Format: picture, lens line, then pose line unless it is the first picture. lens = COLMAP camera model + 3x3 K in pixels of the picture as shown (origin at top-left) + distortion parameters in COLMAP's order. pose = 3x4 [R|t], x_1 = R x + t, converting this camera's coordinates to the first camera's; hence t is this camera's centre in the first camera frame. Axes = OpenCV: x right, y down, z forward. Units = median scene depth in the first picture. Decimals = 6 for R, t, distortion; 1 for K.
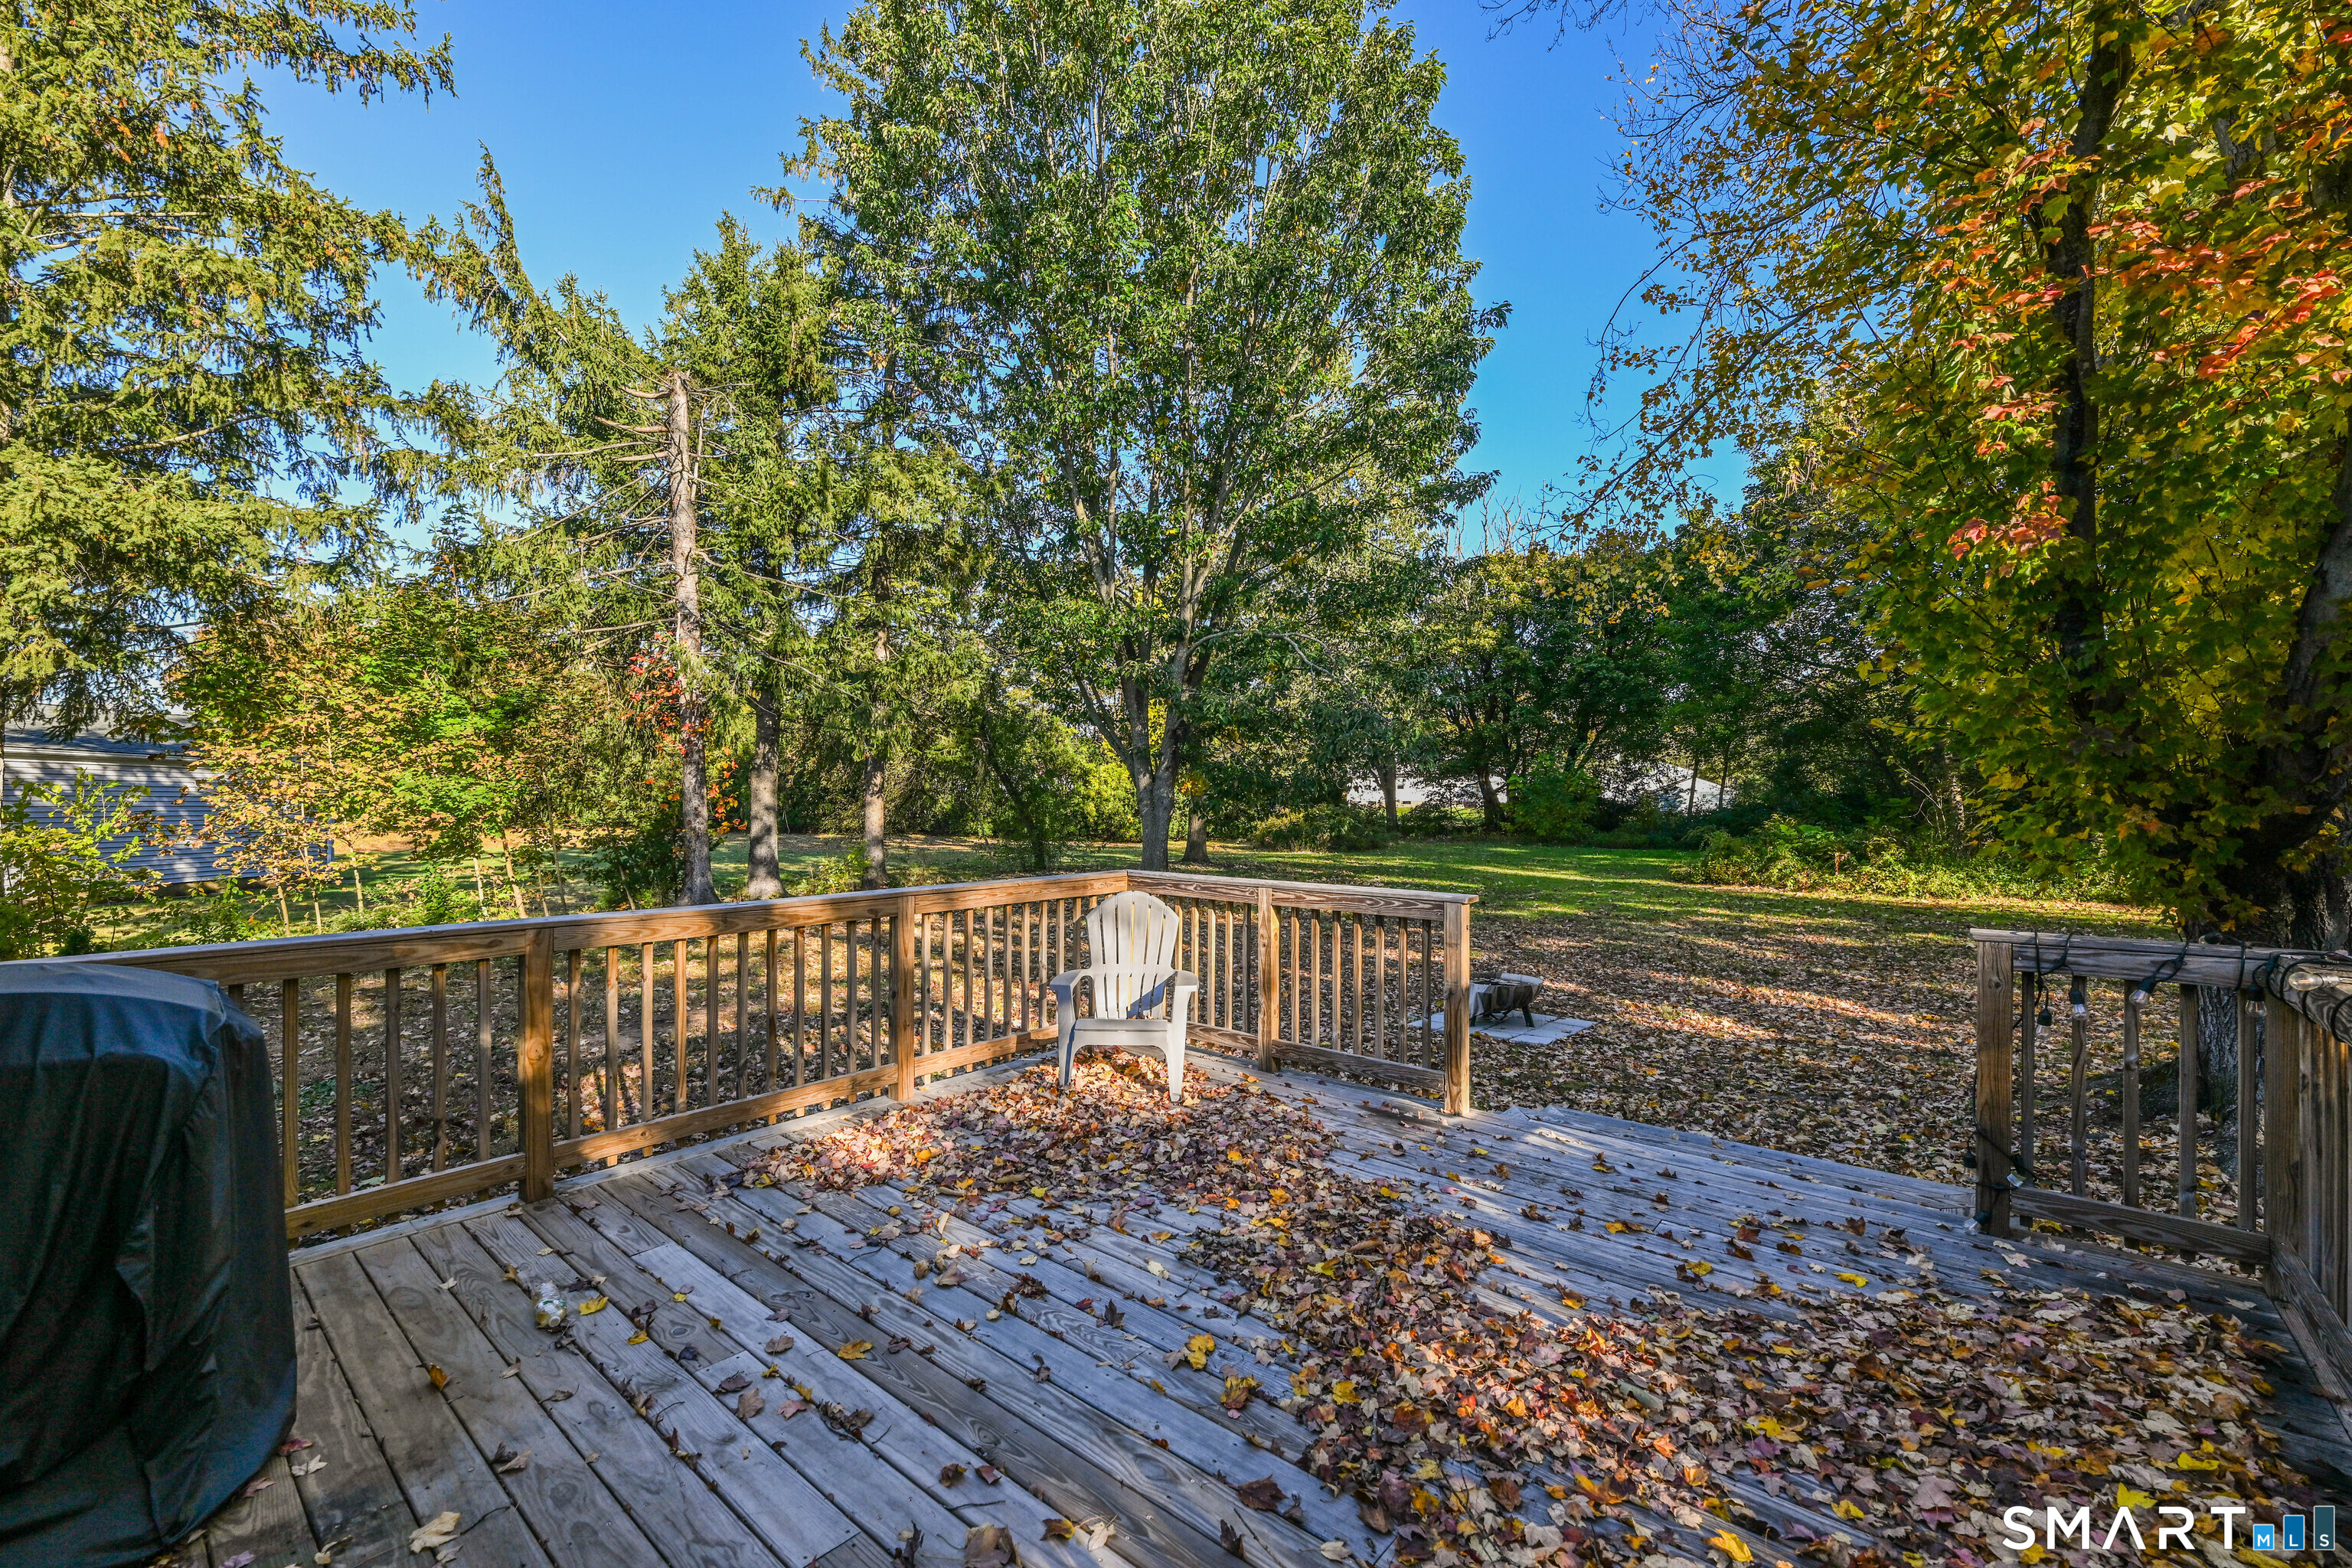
lens RADIAL K [[964.9, 0, 1176.0], [0, 964.9, 784.0], [0, 0, 1]] dist [0.000657, 0.000047]
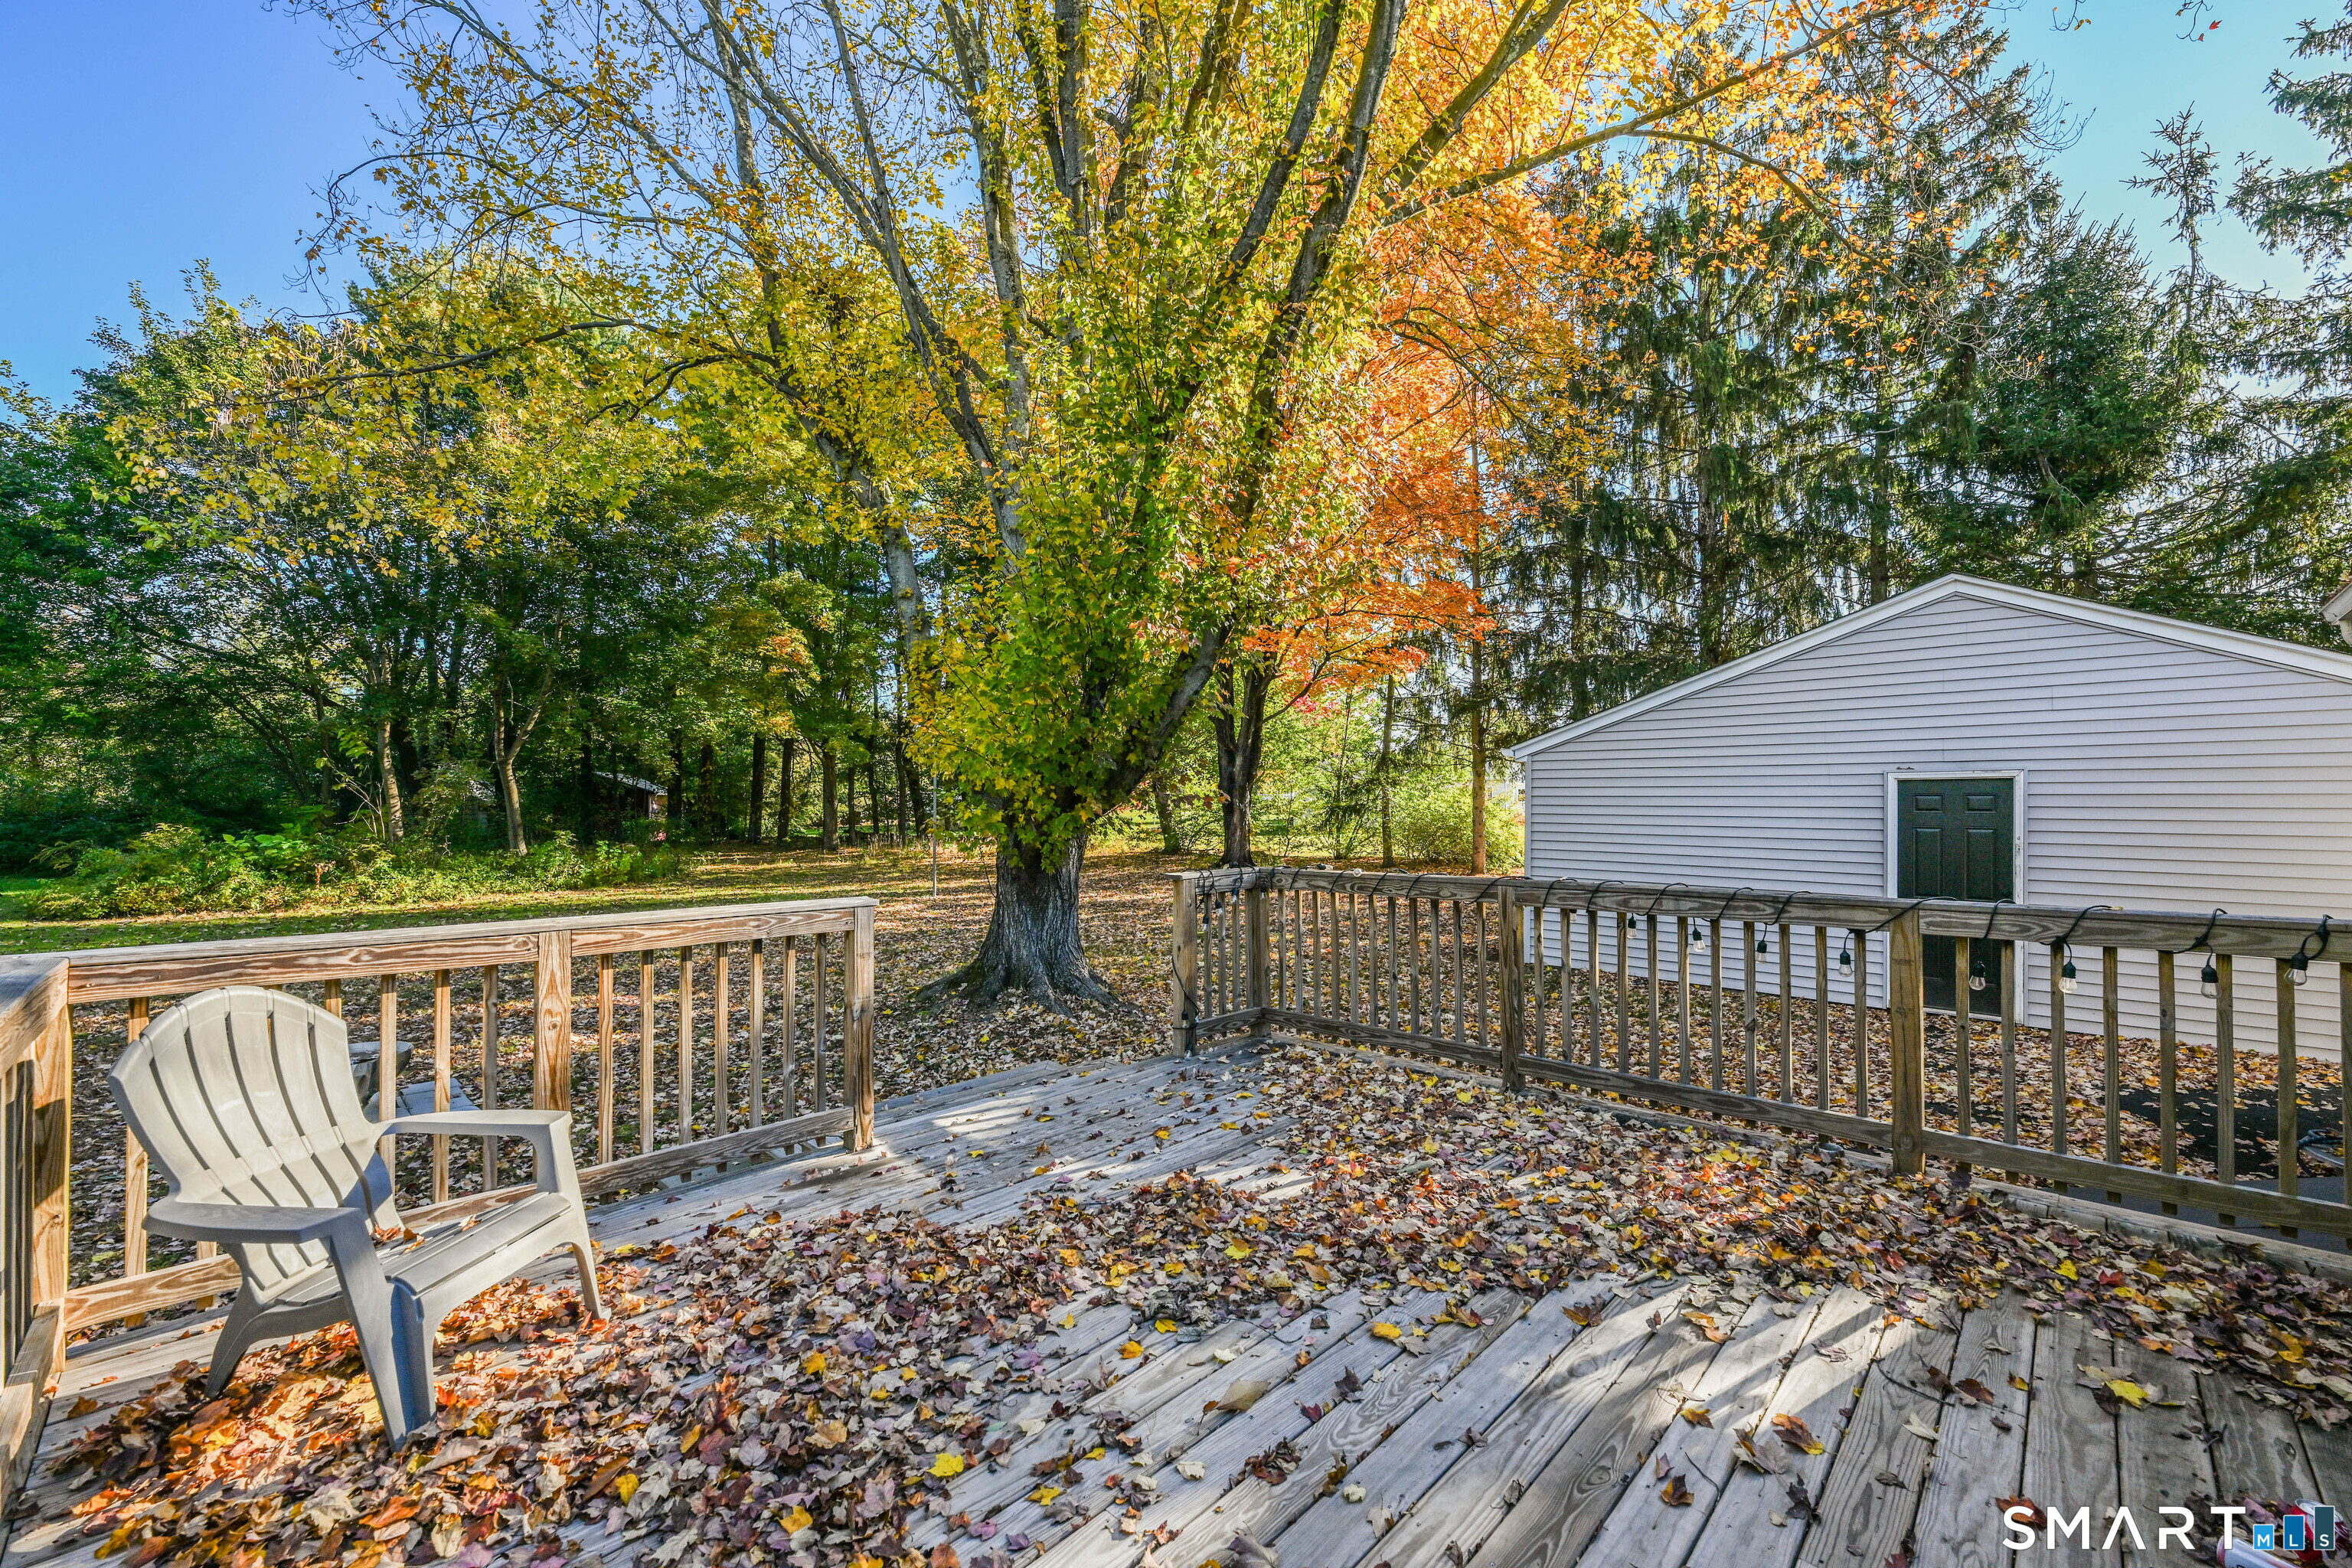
lens RADIAL K [[931.1, 0, 1176.0], [0, 931.1, 784.0], [0, 0, 1]] dist [0.000711, 0.000084]
pose [[0.066247, 0.022761, 0.997544, -0.478565], [-0.013616, 0.999667, -0.021905, 0.022129], [-0.997710, -0.012131, 0.066534, 0.581057]]
